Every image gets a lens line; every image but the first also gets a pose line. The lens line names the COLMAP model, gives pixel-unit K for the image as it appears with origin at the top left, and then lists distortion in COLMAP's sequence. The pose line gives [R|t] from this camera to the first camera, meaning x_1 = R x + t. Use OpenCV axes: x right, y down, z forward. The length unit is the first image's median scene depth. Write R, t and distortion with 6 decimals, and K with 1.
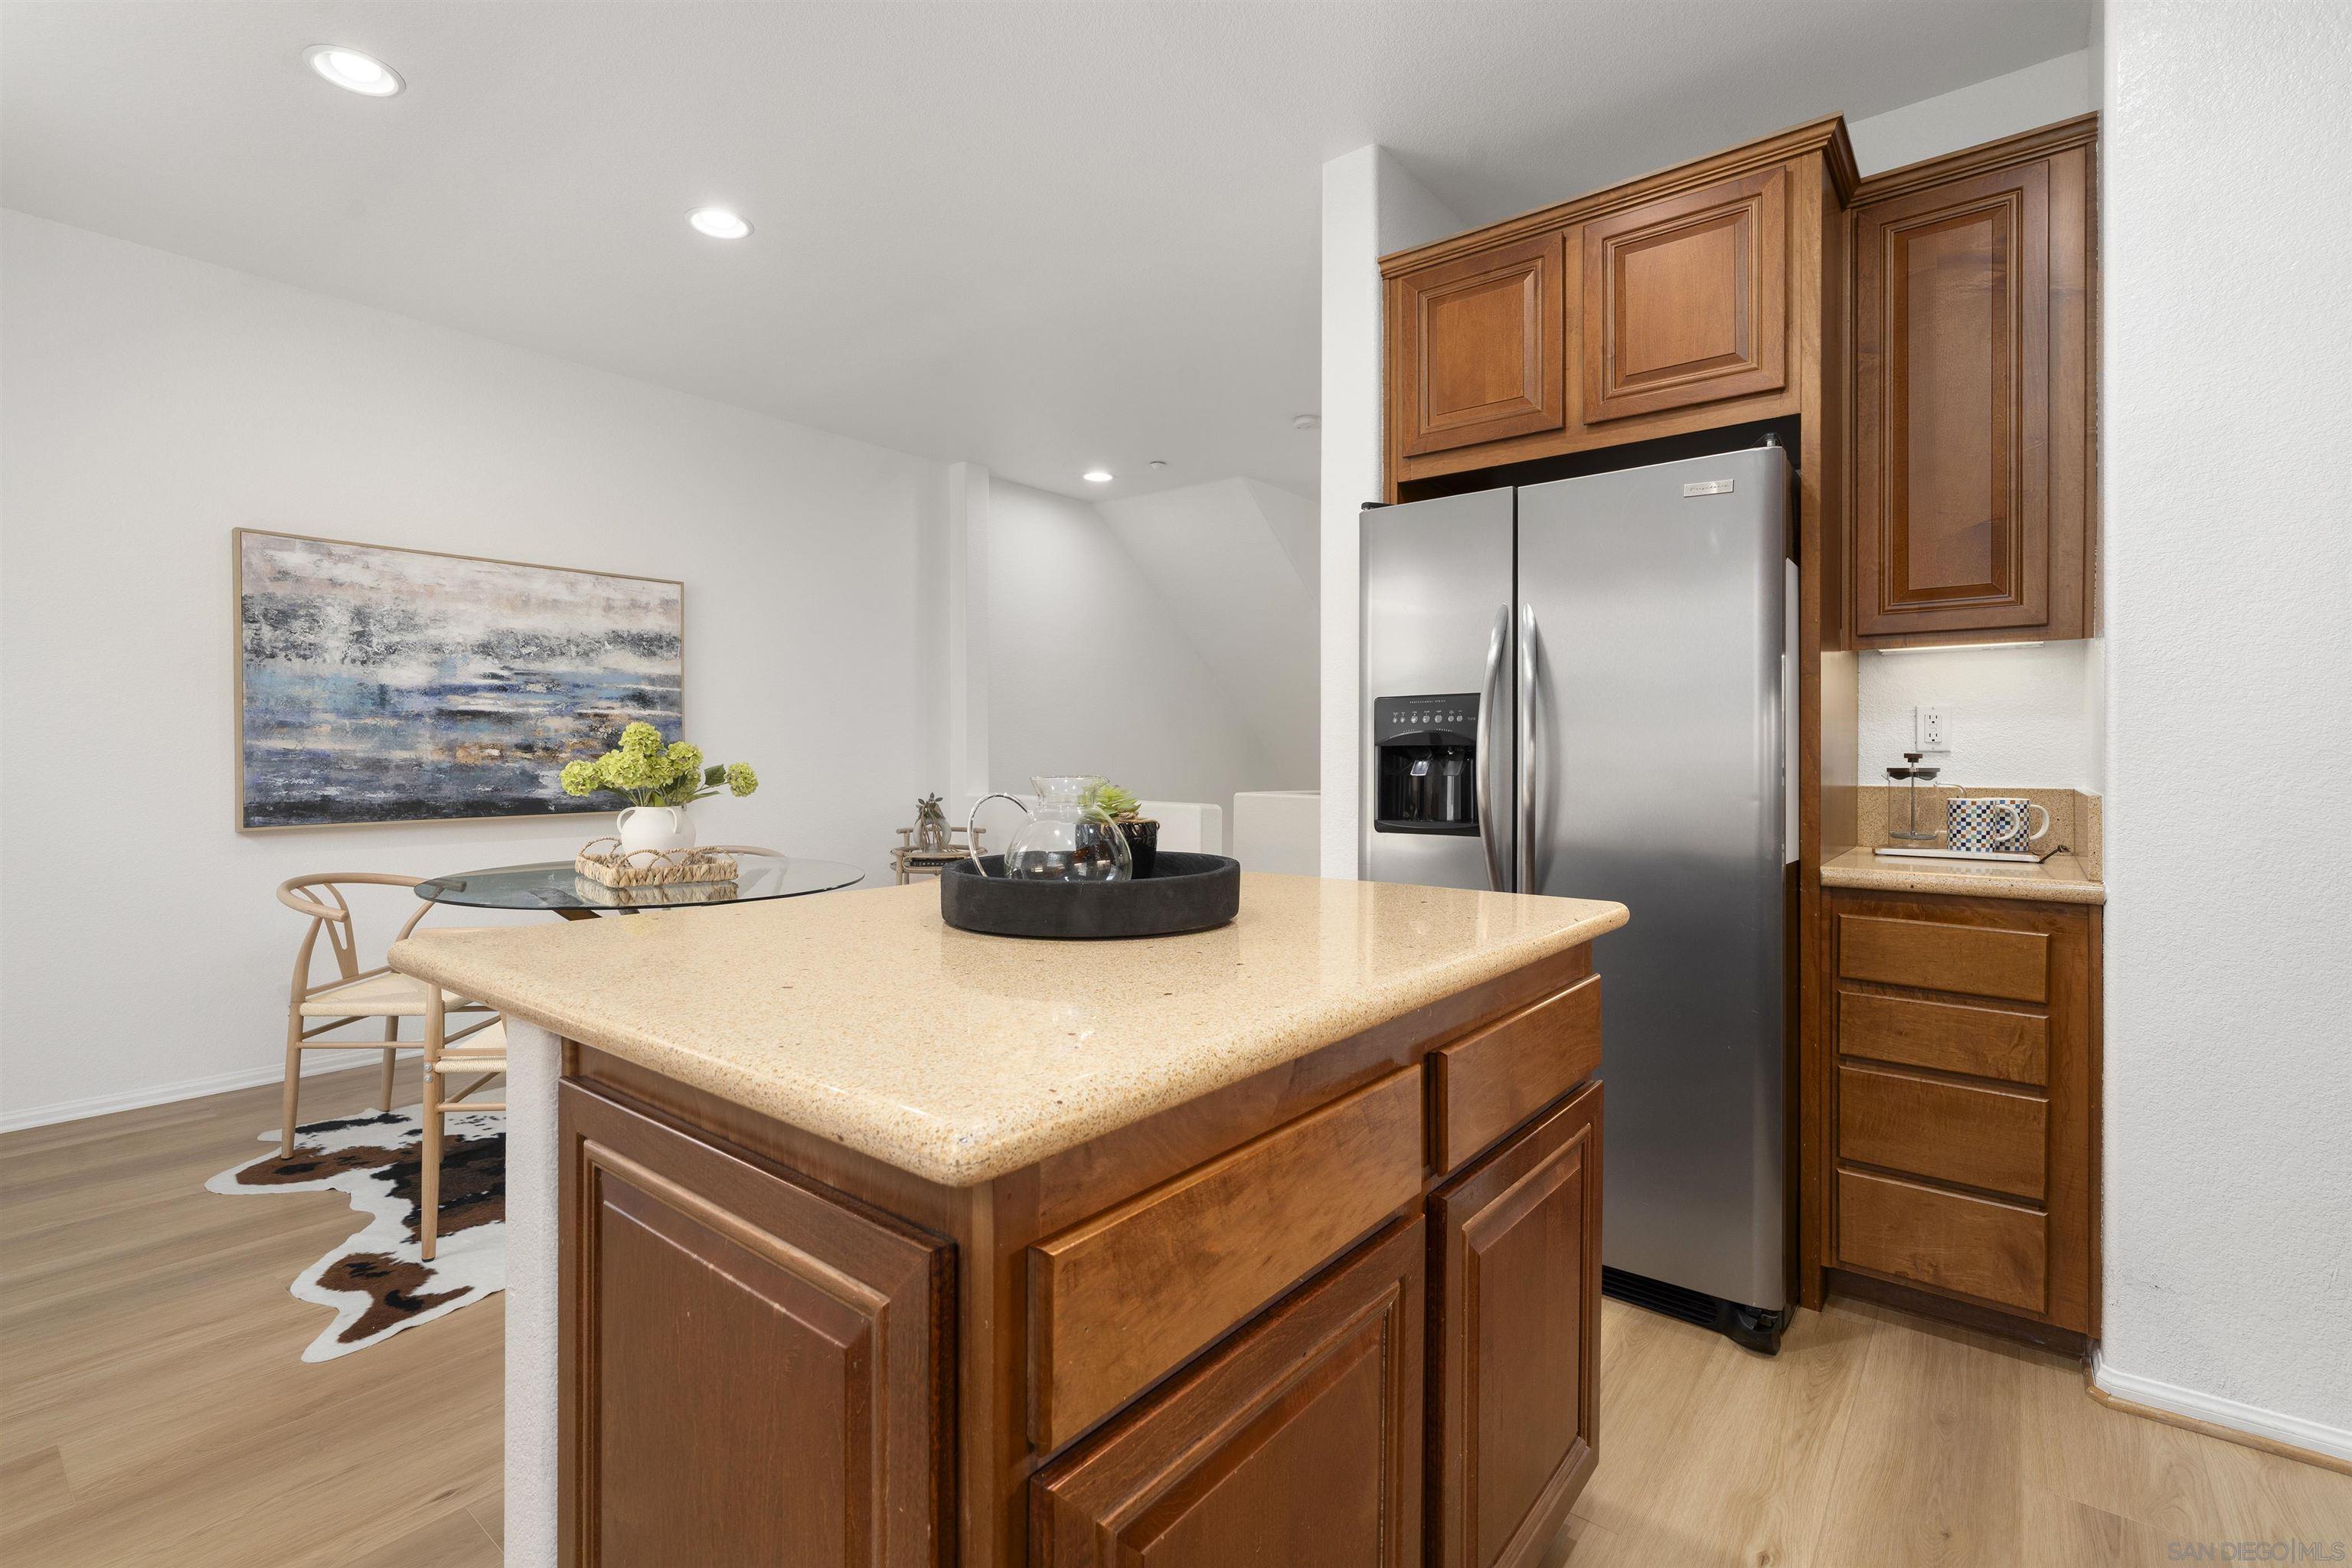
lens RADIAL K [[1057.8, 0, 1162.9], [0, 1057.8, 760.4], [0, 0, 1]] dist [-0.012322, 0.005269]
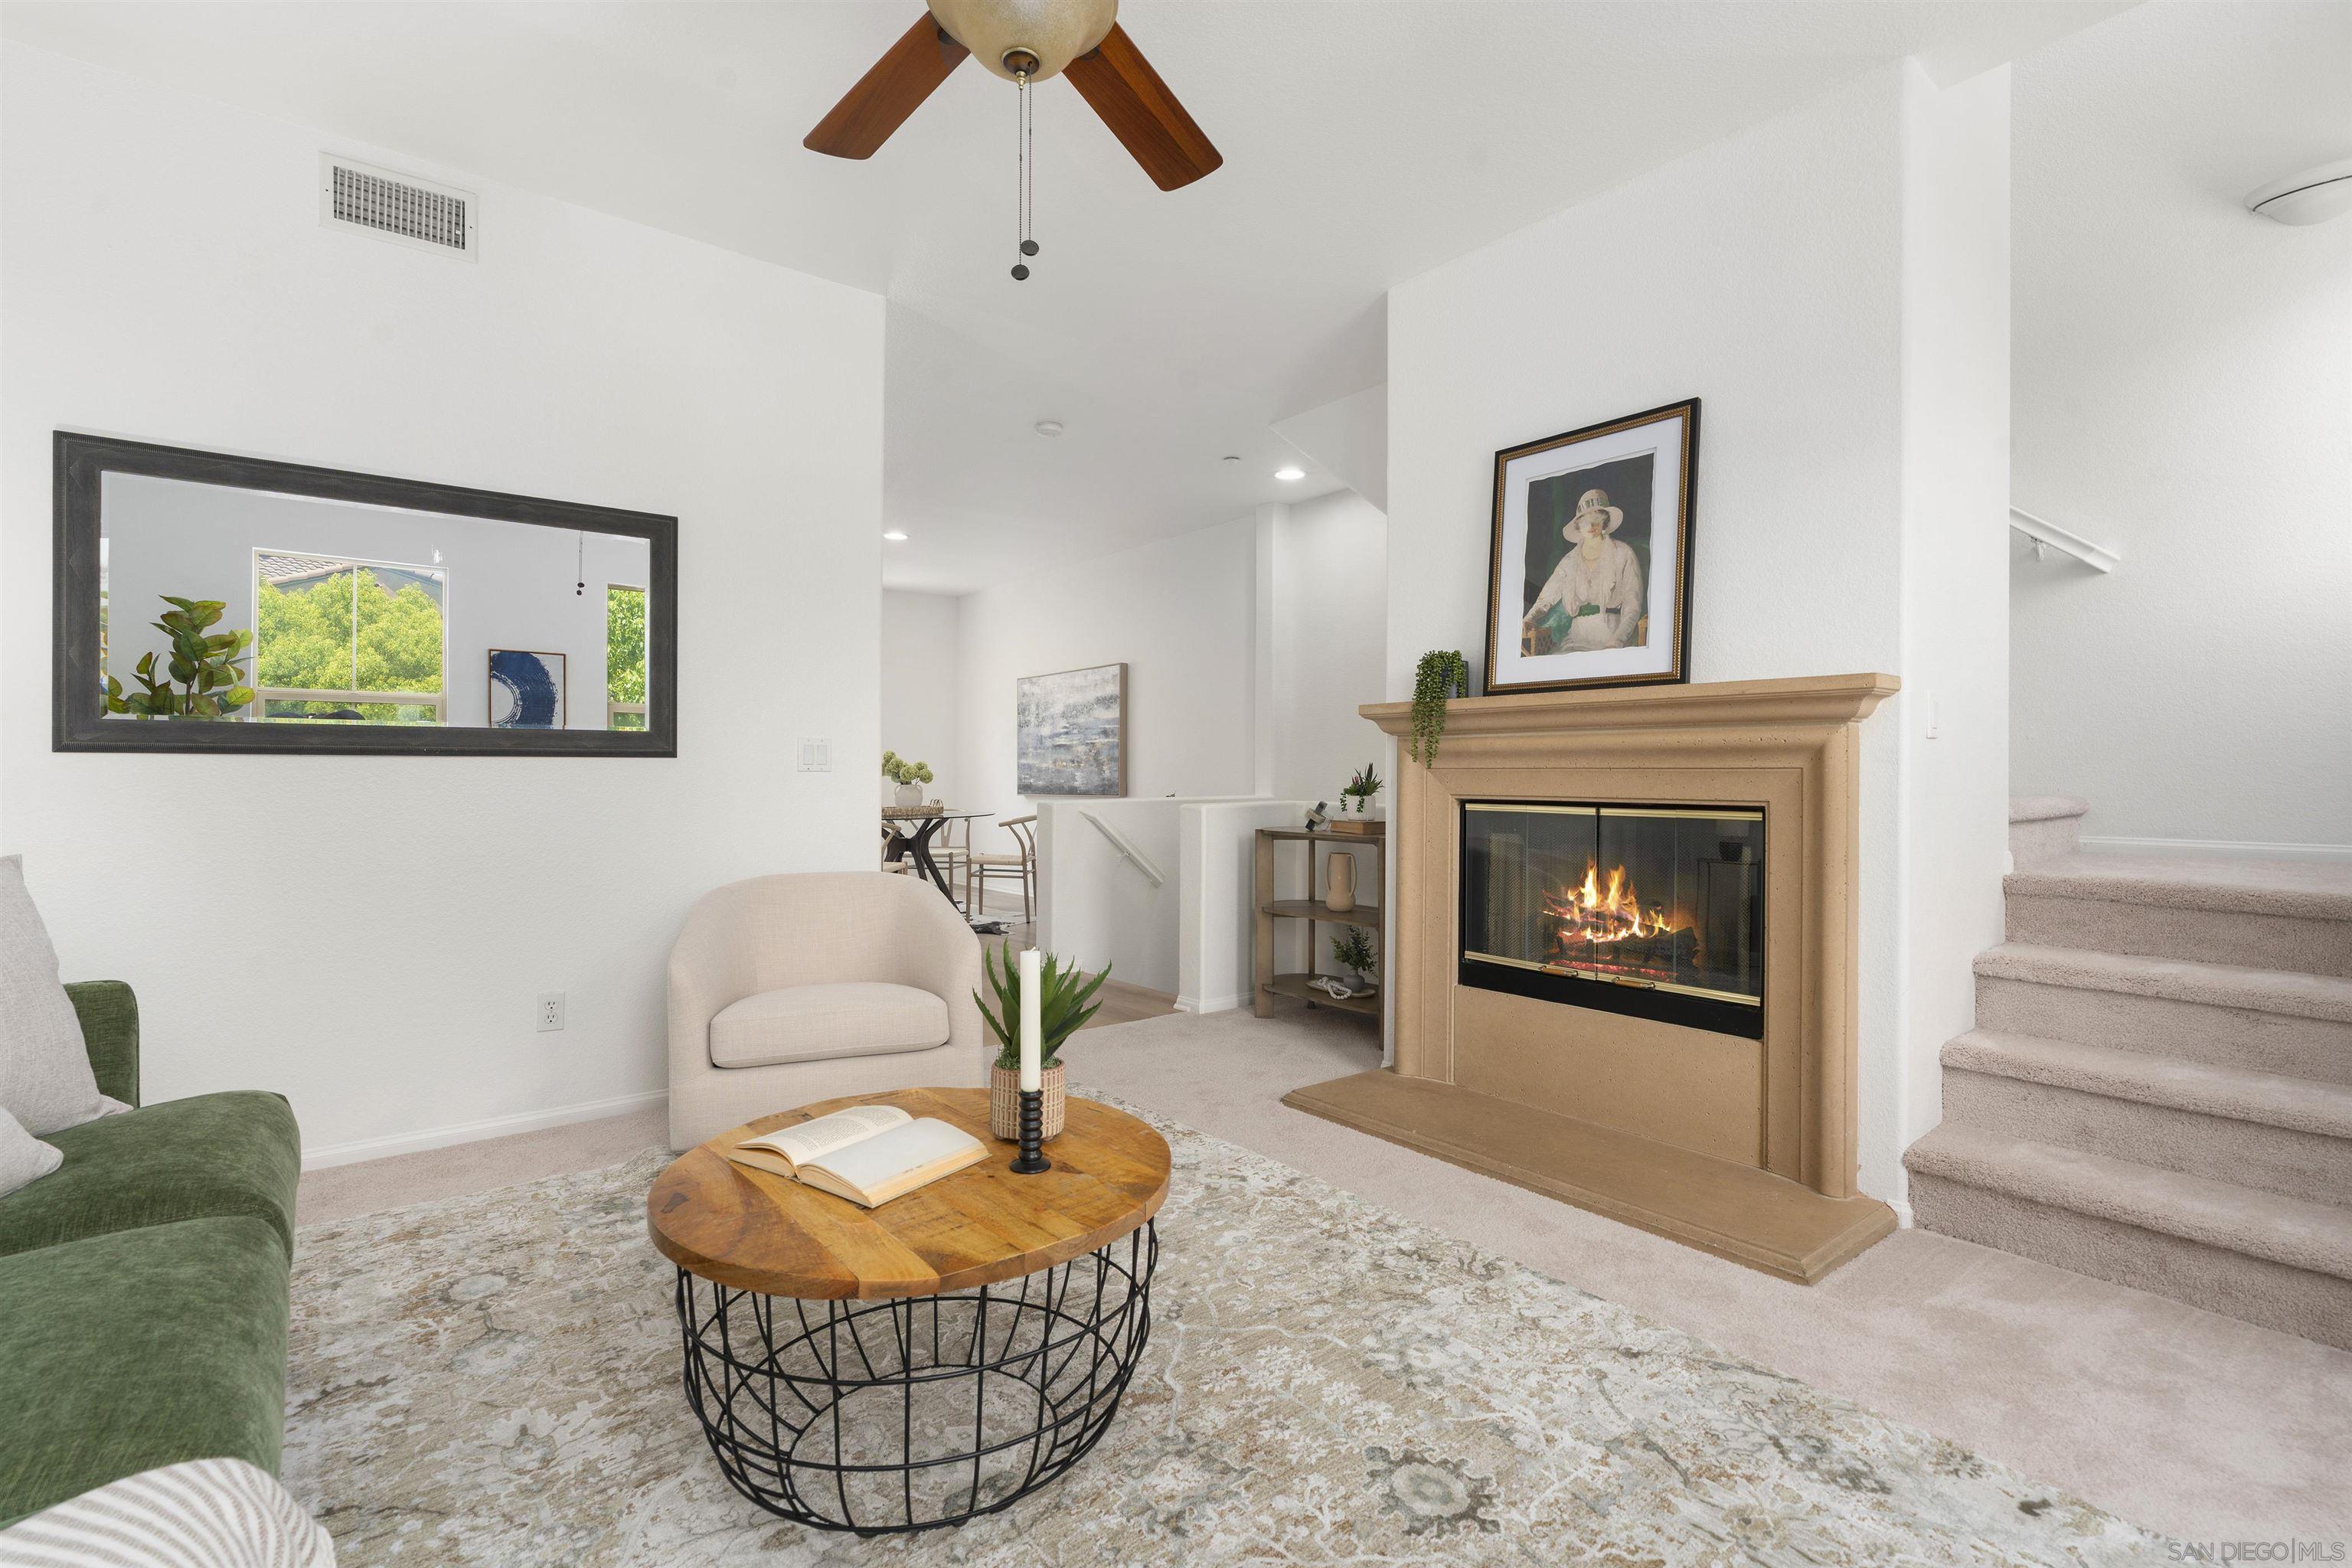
lens RADIAL K [[1057.8, 0, 1166.6], [0, 1057.8, 771.9], [0, 0, 1]] dist [-0.012322, 0.005269]
pose [[-0.209741, -0.011144, -0.977694, 1.567357], [-0.006660, 0.999928, -0.009969, 0.032019], [0.977734, 0.004420, -0.209800, 1.870354]]
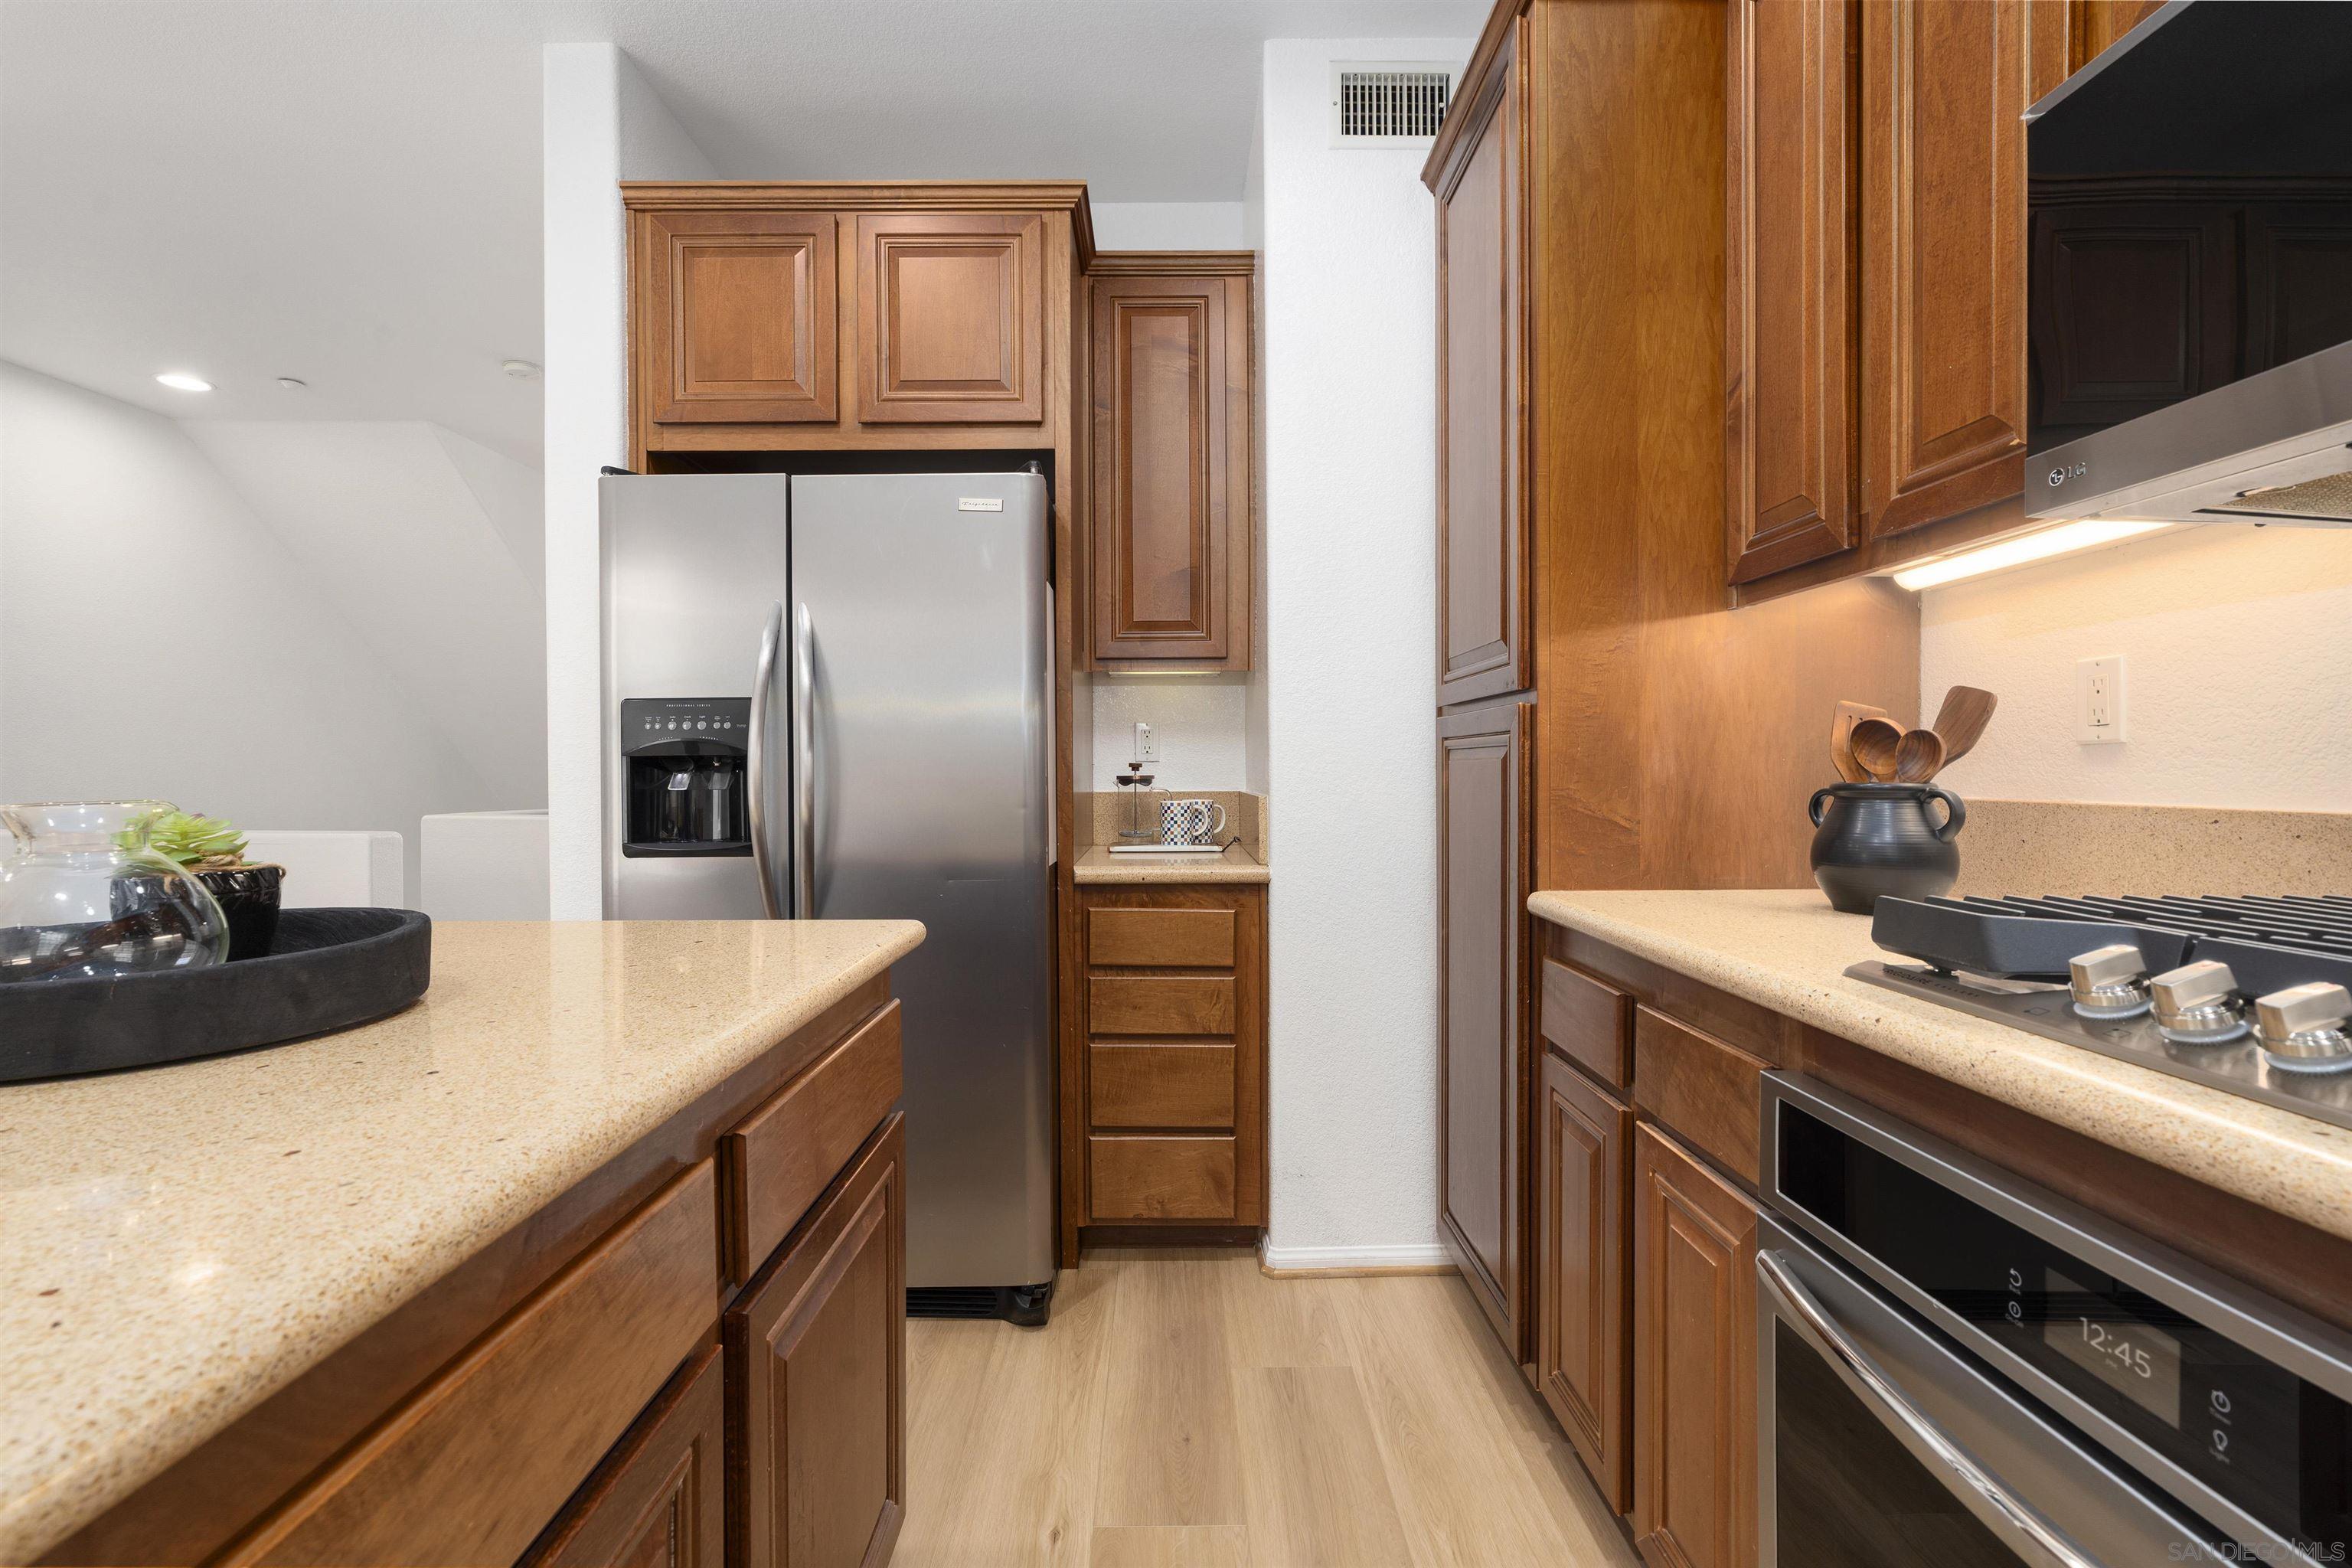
lens RADIAL K [[1057.8, 0, 1172.2], [0, 1057.8, 781.0], [0, 0, 1]] dist [-0.012322, 0.005269]
pose [[0.773486, -0.013339, 0.633672, 0.004094], [0.008111, 0.999905, 0.011147, 0.000247], [-0.633761, -0.003482, 0.773521, 0.050494]]
